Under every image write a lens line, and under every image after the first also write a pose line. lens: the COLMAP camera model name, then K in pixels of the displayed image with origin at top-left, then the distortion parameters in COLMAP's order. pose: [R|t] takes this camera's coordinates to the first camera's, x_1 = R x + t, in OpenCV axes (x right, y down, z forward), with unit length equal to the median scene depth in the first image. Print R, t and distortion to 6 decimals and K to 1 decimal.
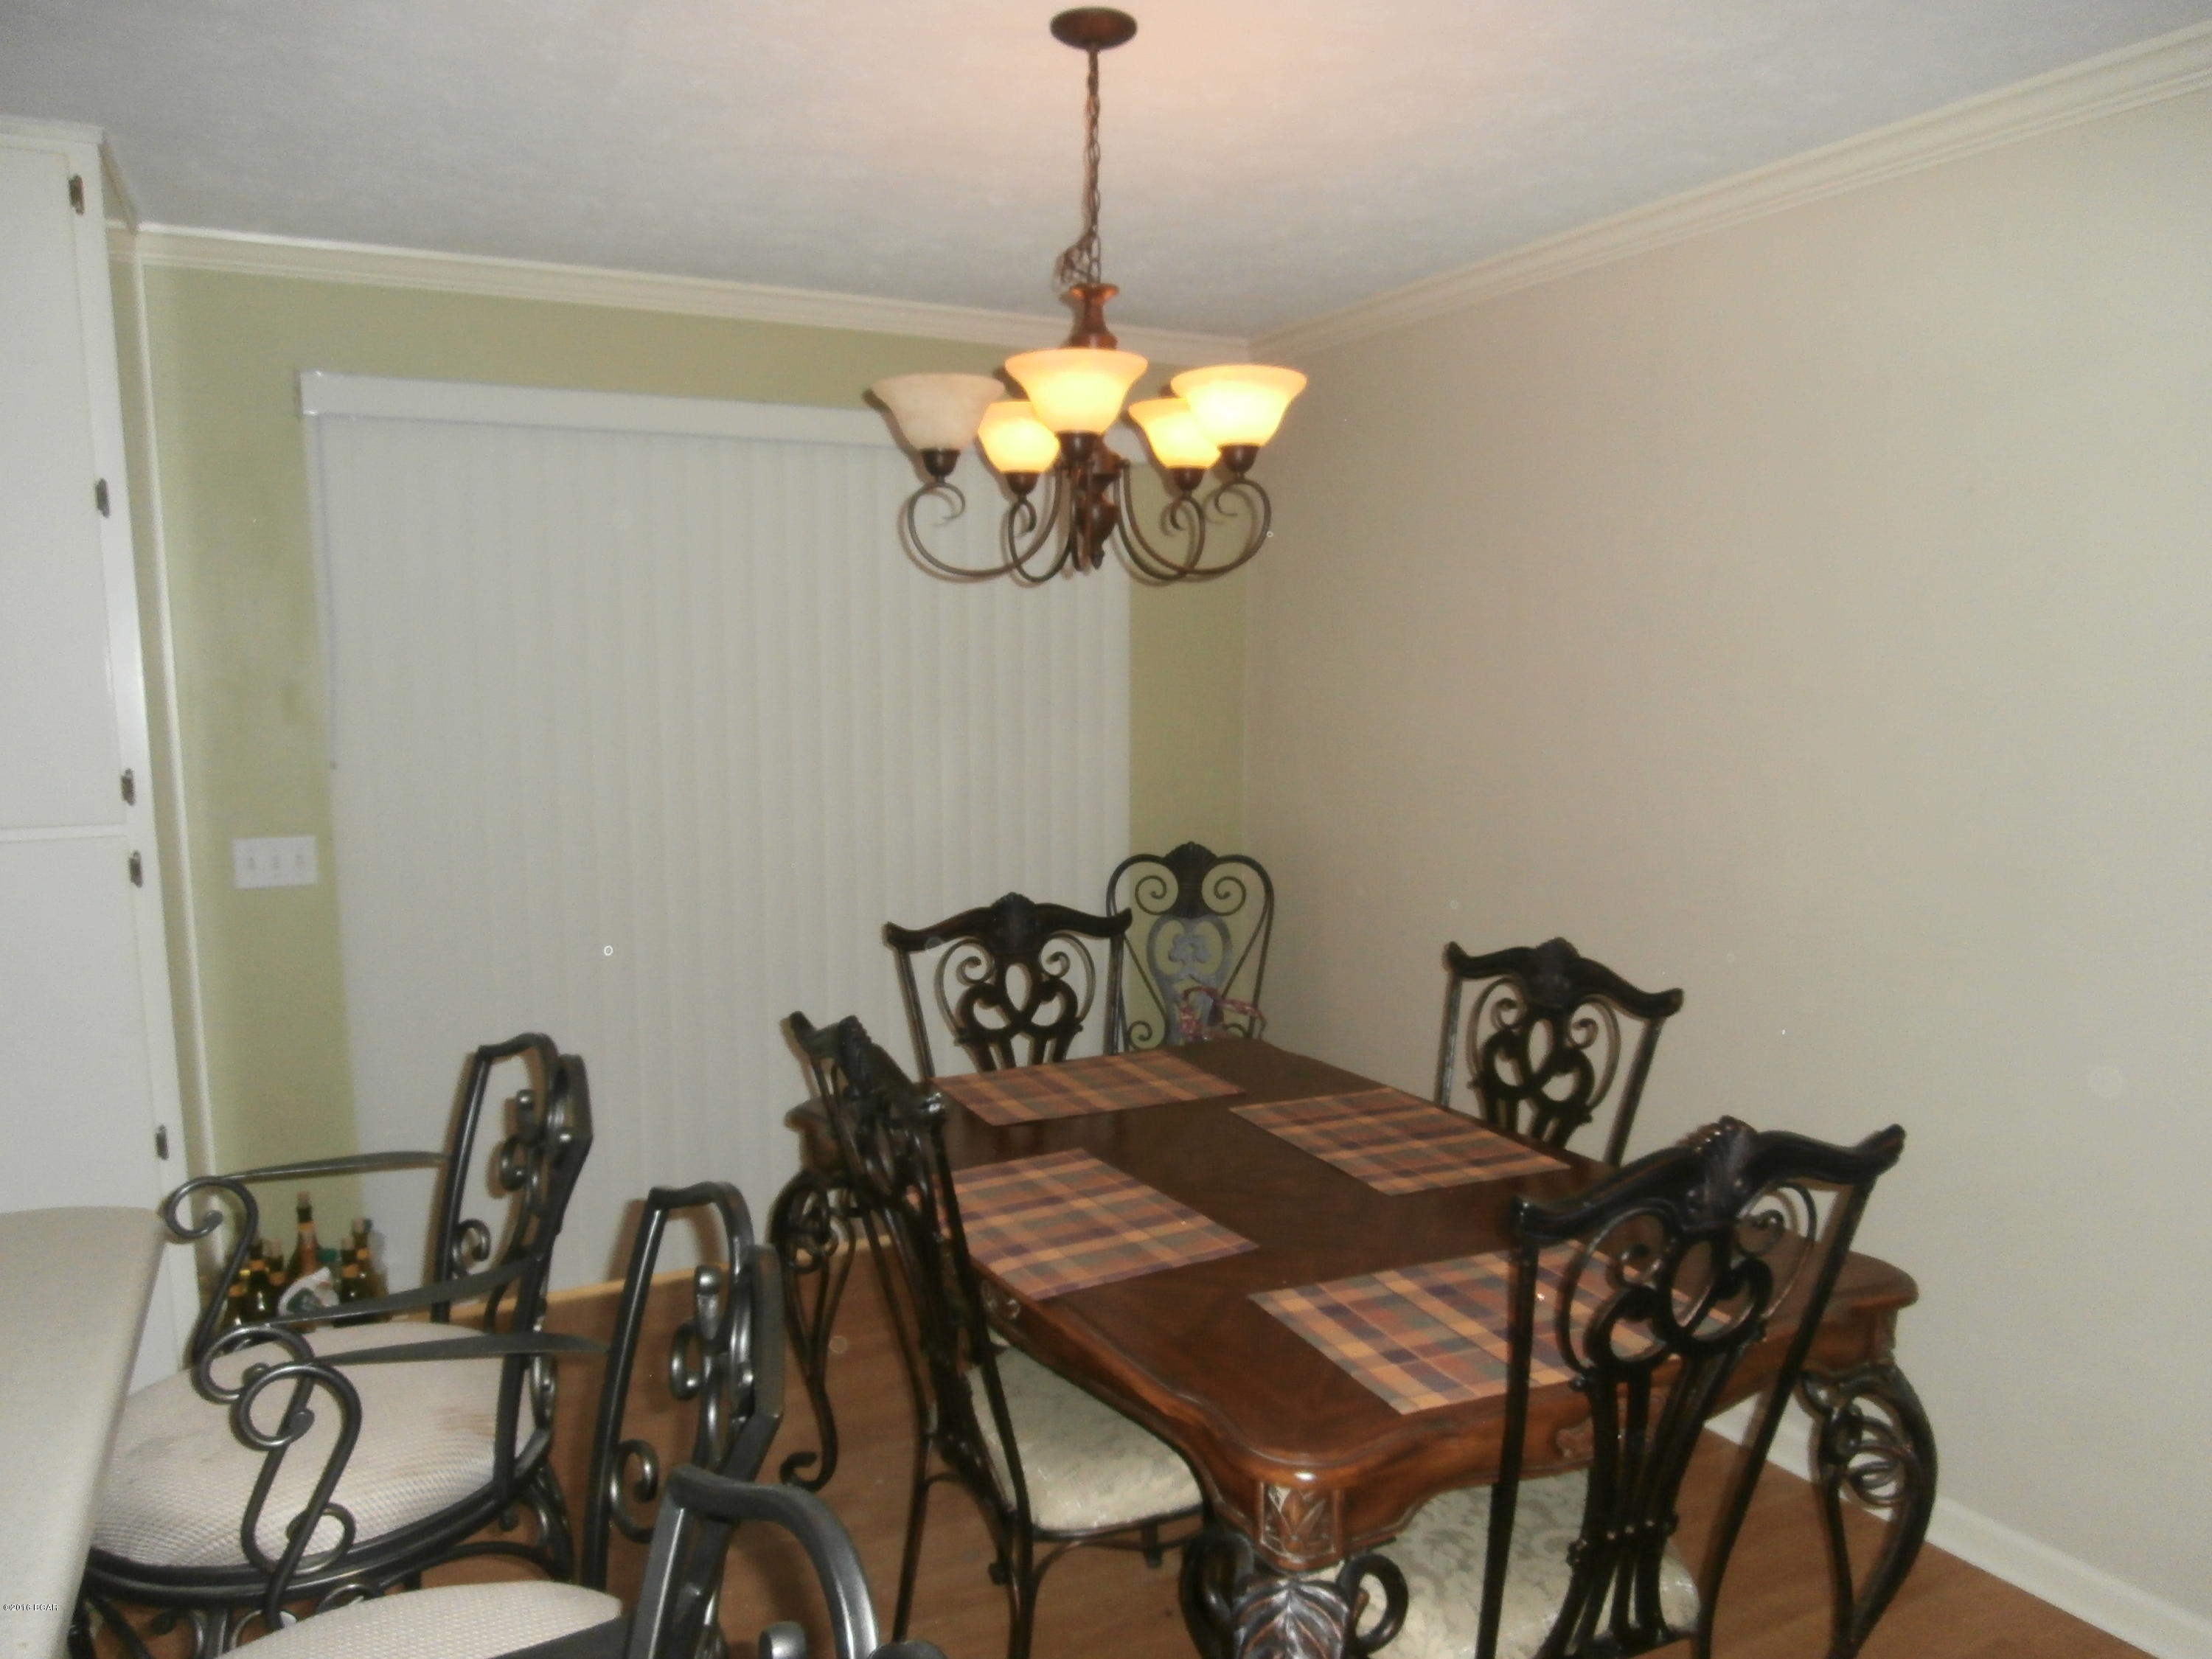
lens RADIAL K [[1617.8, 0, 1111.8], [0, 1617.8, 834.3], [0, 0, 1]] dist [0.005402, -0.000823]
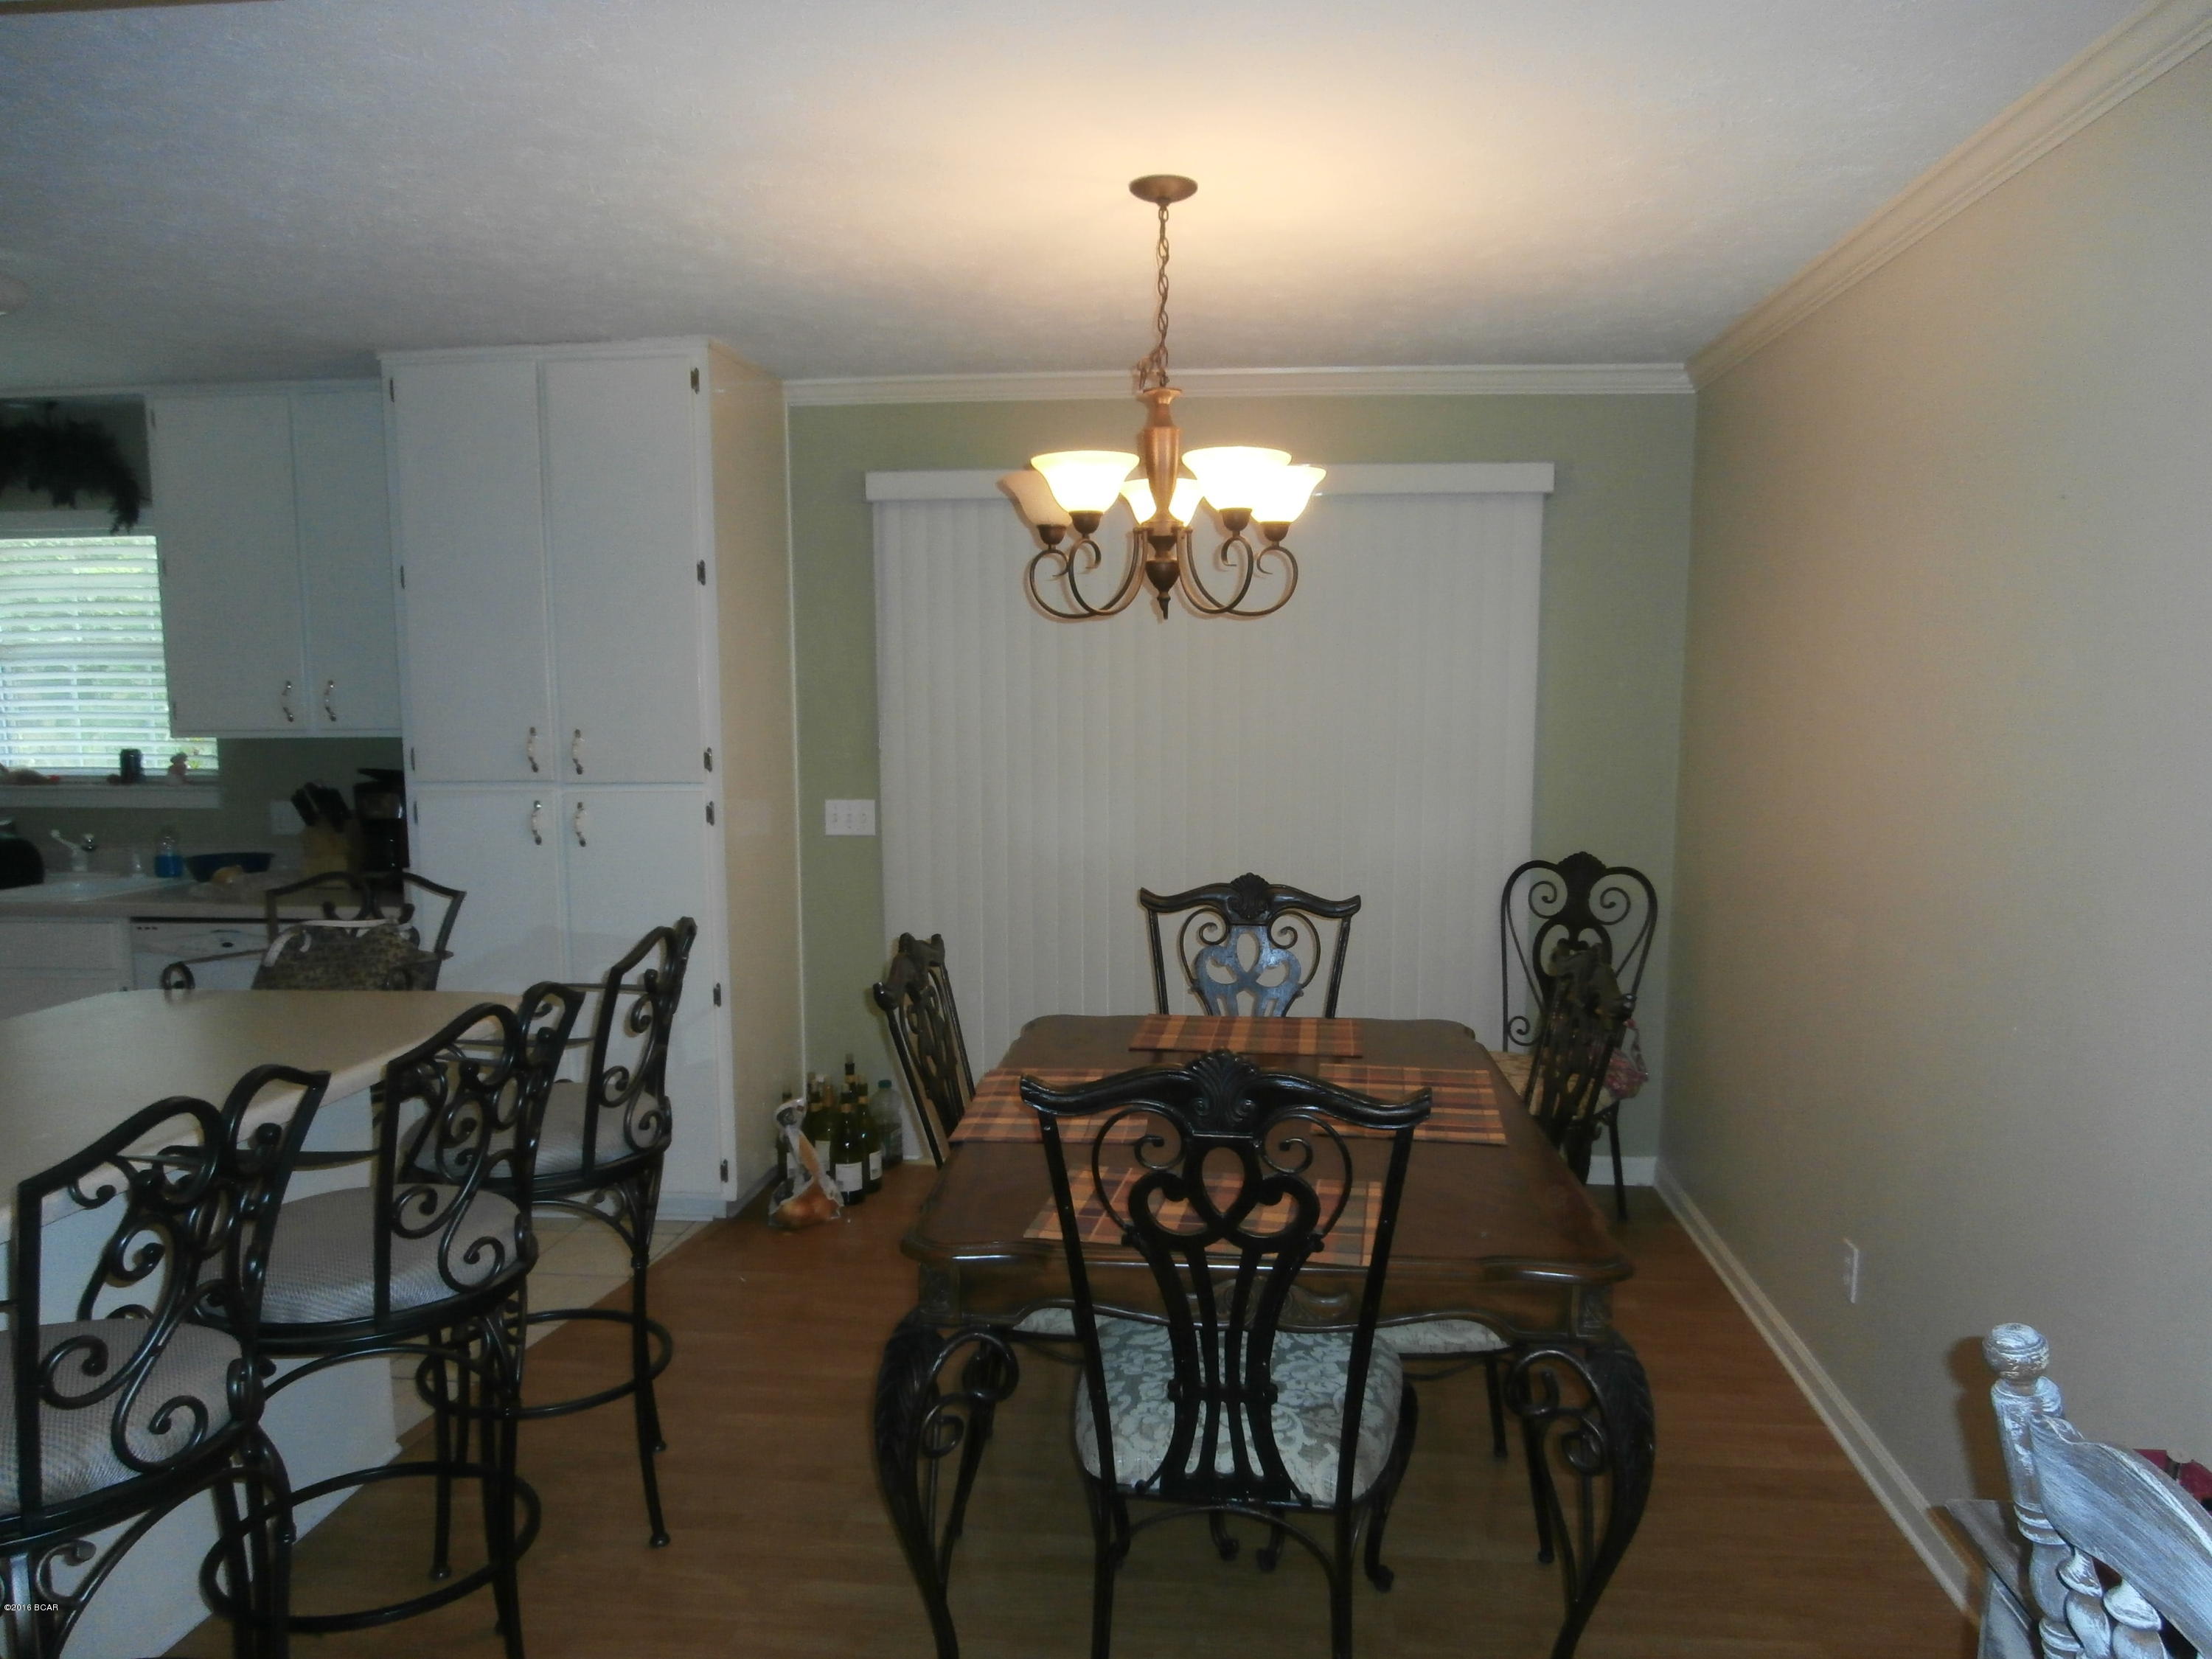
lens RADIAL K [[1617.8, 0, 1111.8], [0, 1617.8, 834.3], [0, 0, 1]] dist [0.005402, -0.000823]
pose [[0.824847, 0.059052, -0.562263, 0.534918], [-0.062681, 0.997951, 0.012856, -0.001436], [0.561870, 0.024639, 0.826858, -0.052637]]
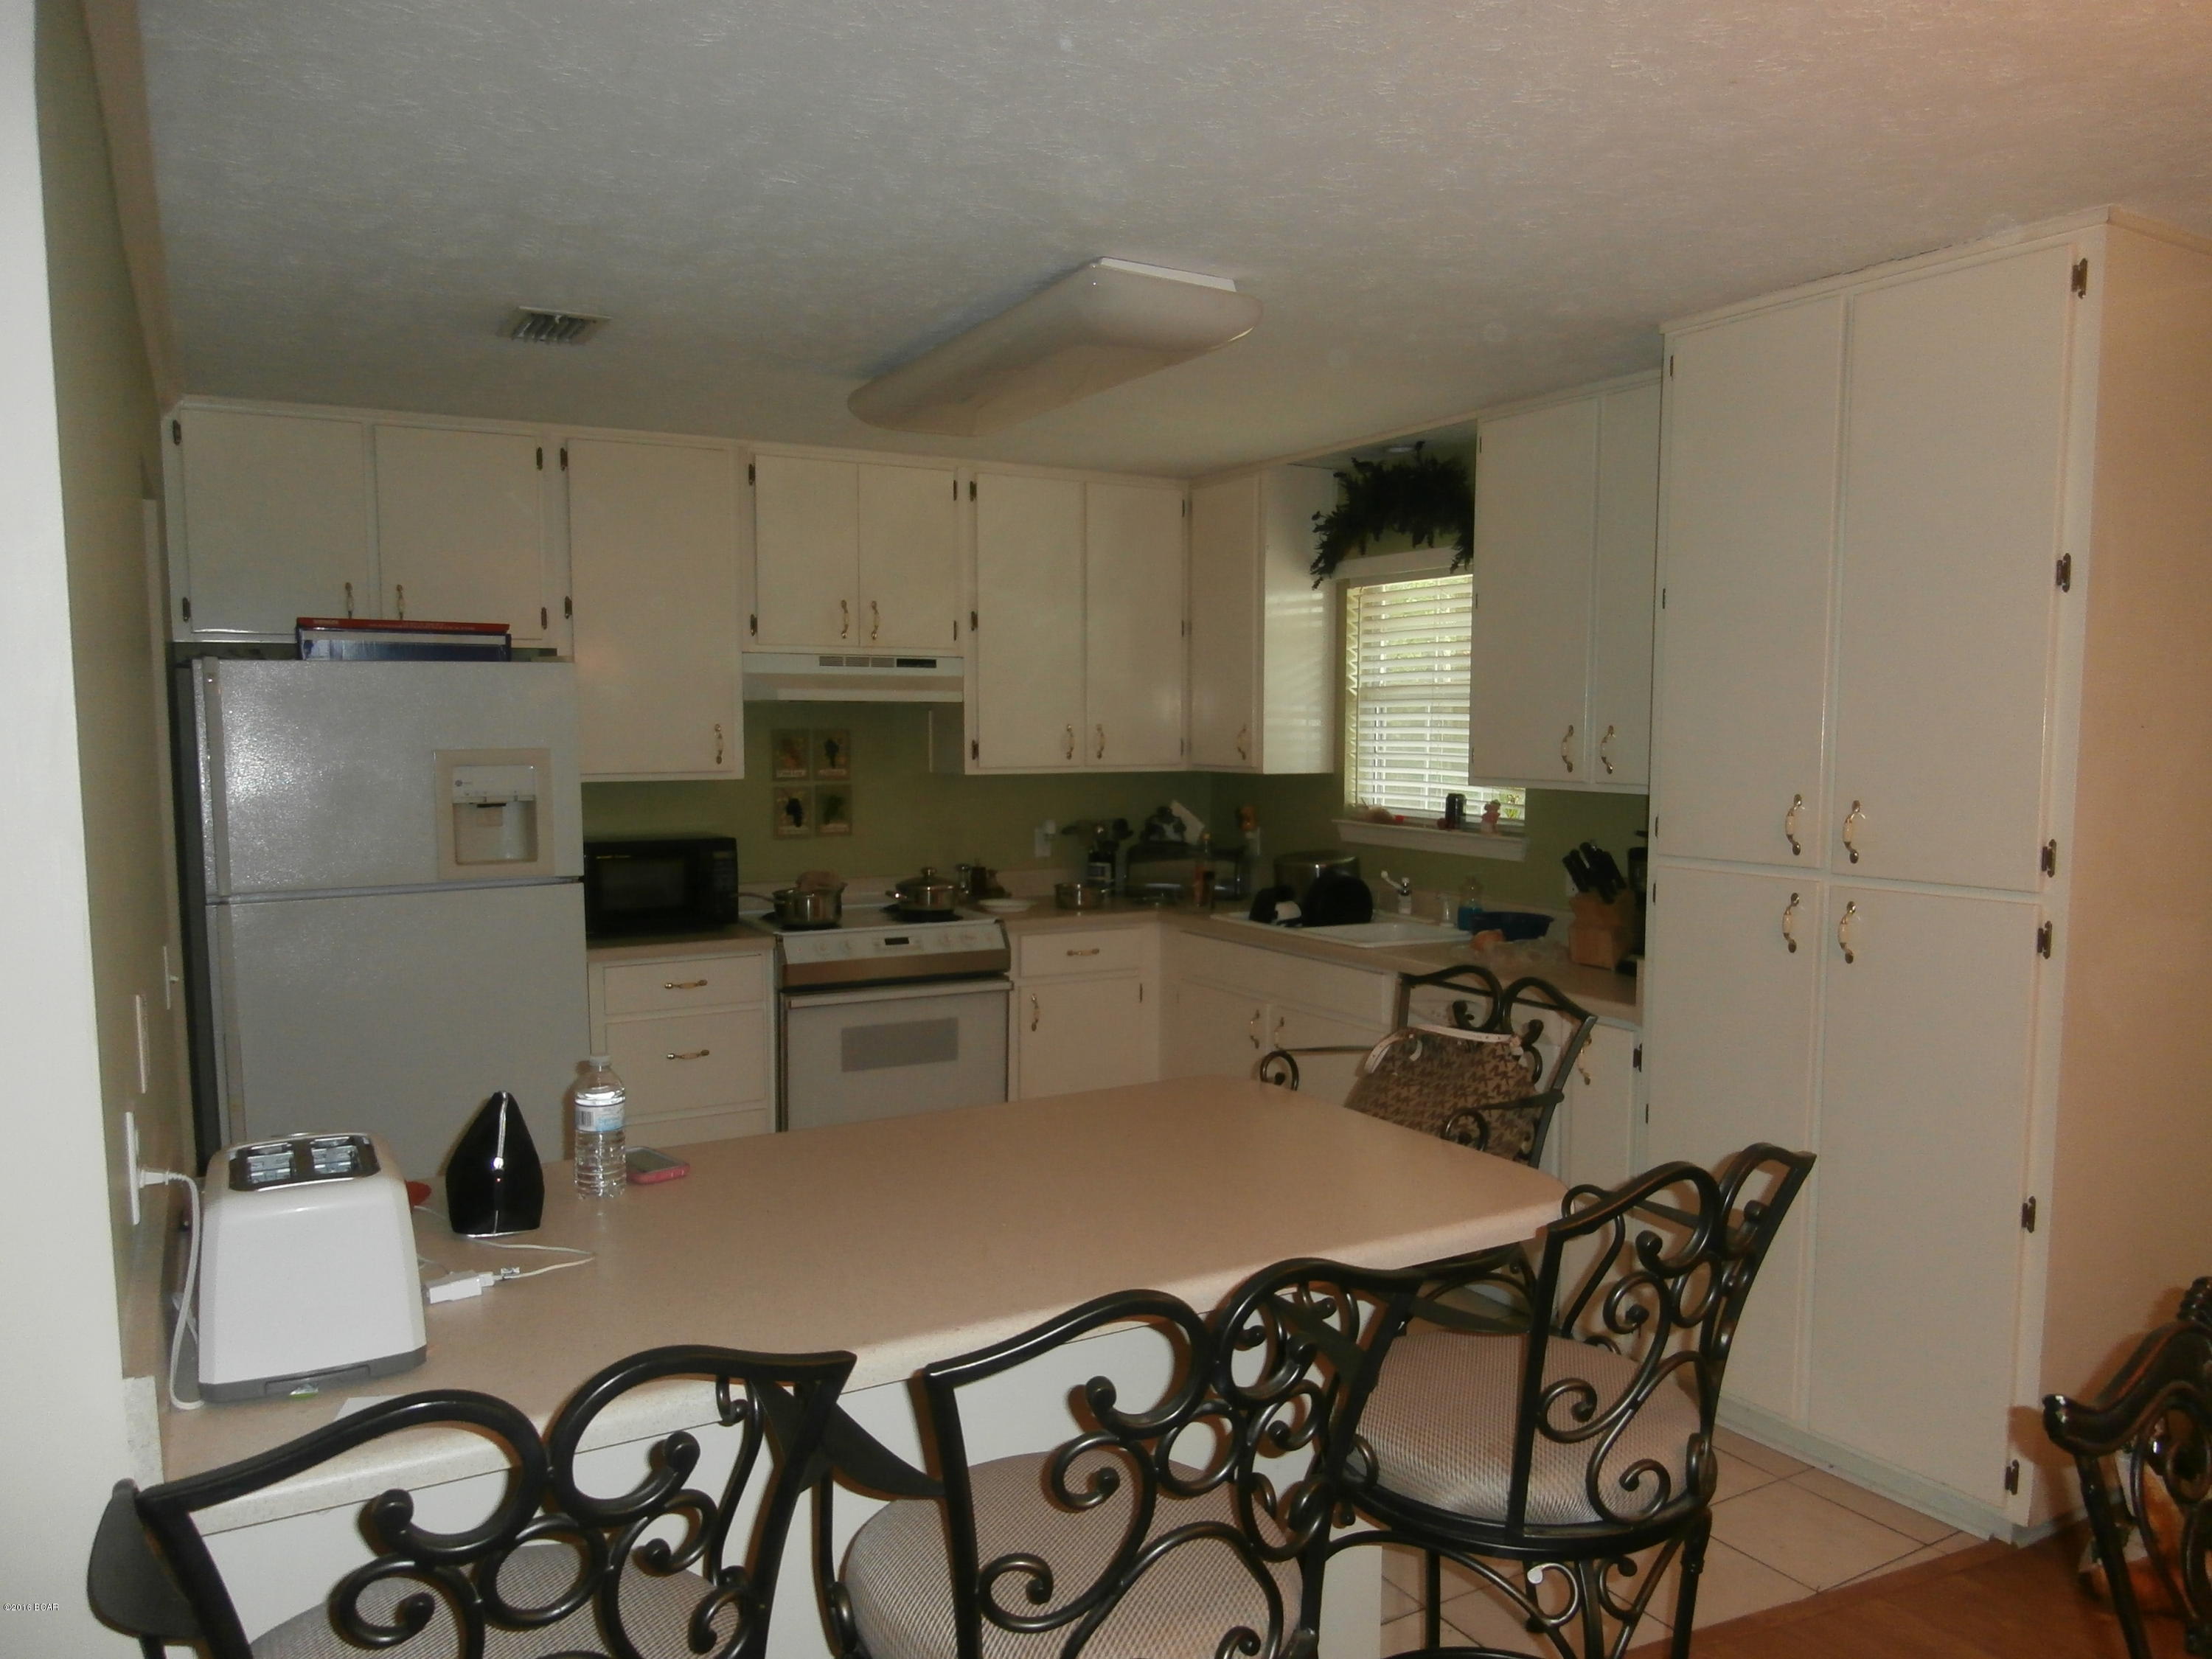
lens RADIAL K [[1617.8, 0, 1111.8], [0, 1617.8, 834.3], [0, 0, 1]] dist [0.005402, -0.000823]
pose [[0.068294, 0.083139, -0.994195, 0.327148], [-0.119065, 0.990079, 0.074615, -0.044948], [0.990535, 0.113278, 0.077515, 0.314313]]
